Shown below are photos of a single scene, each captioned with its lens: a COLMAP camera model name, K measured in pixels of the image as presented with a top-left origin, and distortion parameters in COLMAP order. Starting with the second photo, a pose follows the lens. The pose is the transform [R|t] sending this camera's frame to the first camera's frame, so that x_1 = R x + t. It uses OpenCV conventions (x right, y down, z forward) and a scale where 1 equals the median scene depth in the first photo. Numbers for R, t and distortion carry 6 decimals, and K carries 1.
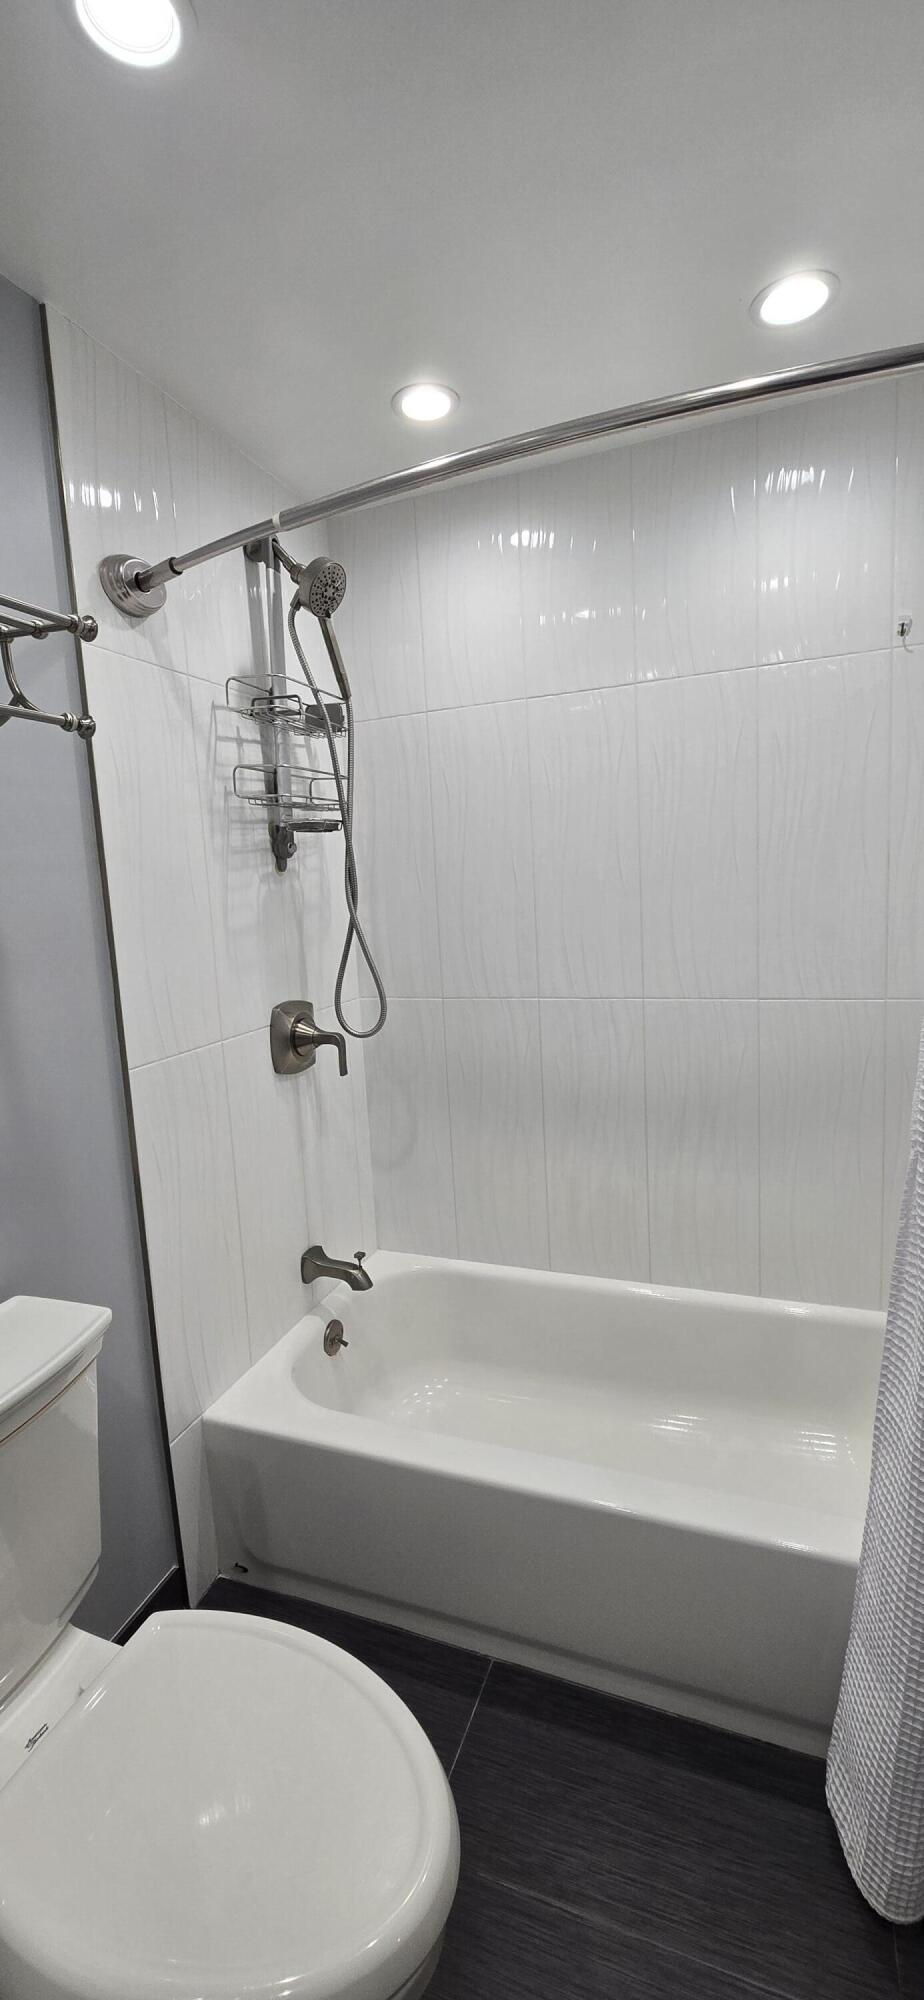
lens RADIAL K [[826.9, 0, 461.5], [0, 826.9, 999.2], [0, 0, 1]] dist [-0.007877, -0.000402]
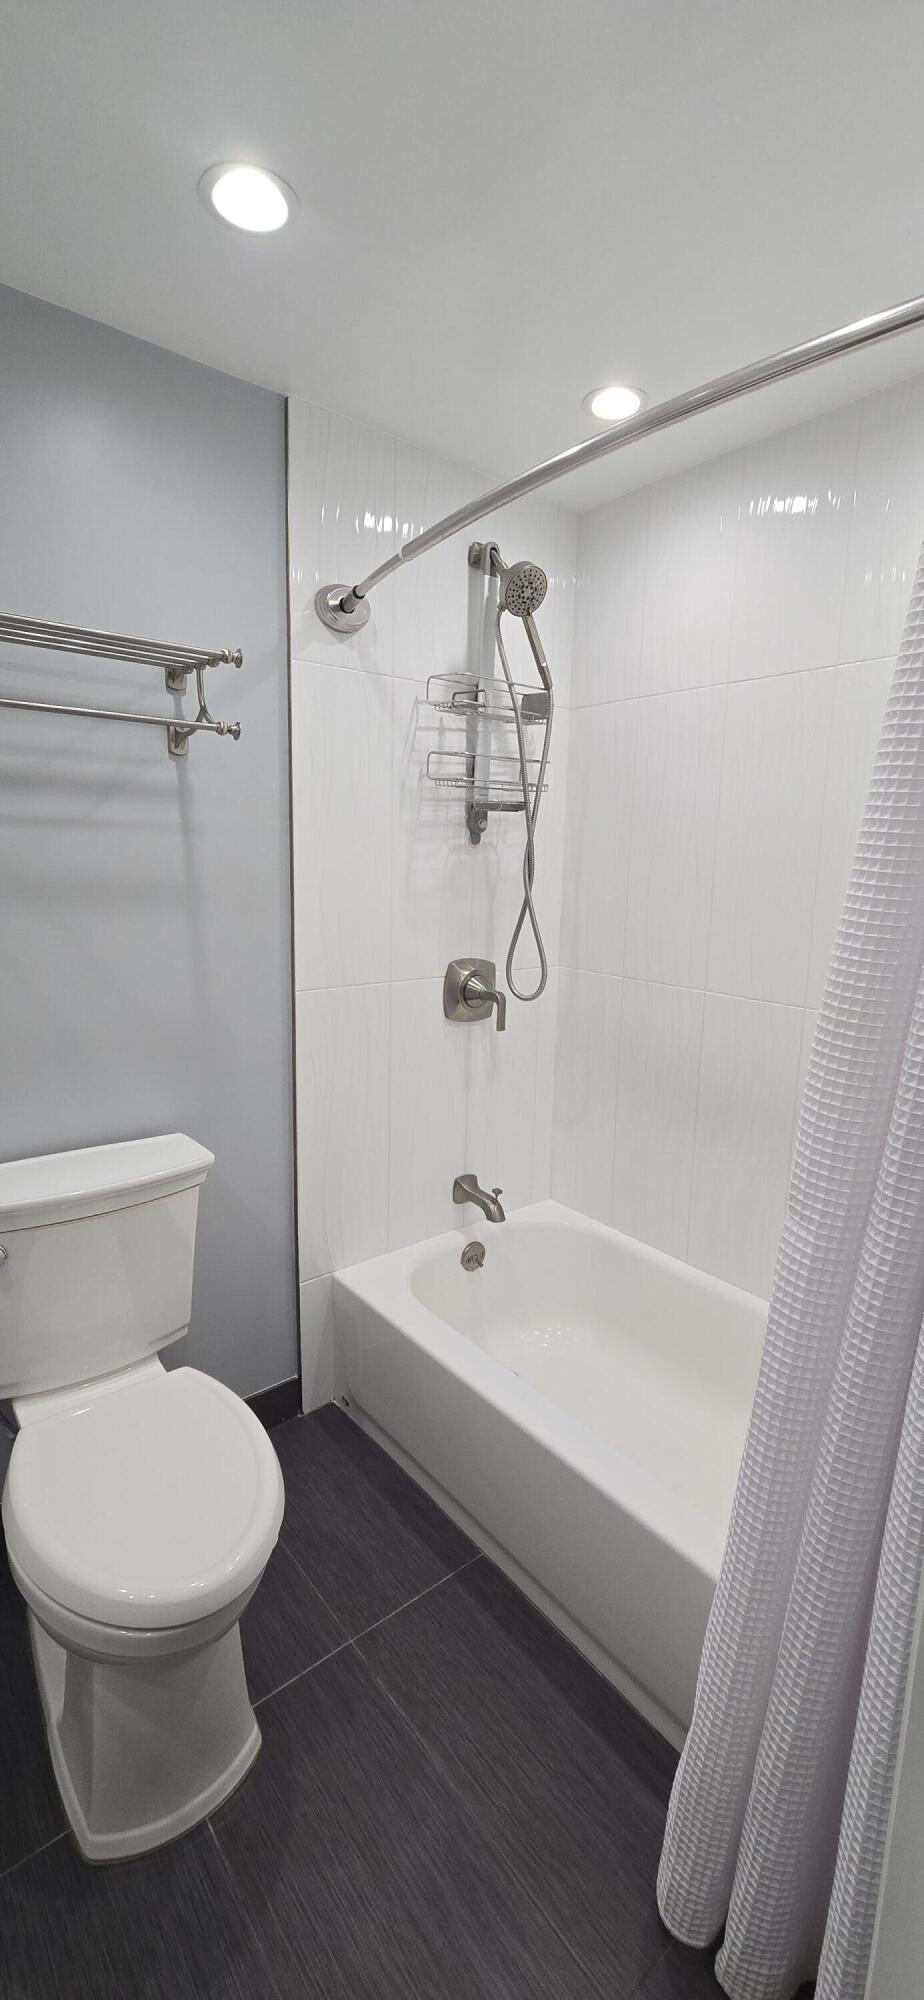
lens RADIAL K [[826.9, 0, 458.7], [0, 826.9, 1001.7], [0, 0, 1]] dist [-0.007877, -0.000402]
pose [[0.859937, 0.159473, -0.484848, 0.364205], [-0.137754, 0.987199, 0.080381, -0.030195], [0.491460, -0.002333, 0.870897, -0.004830]]
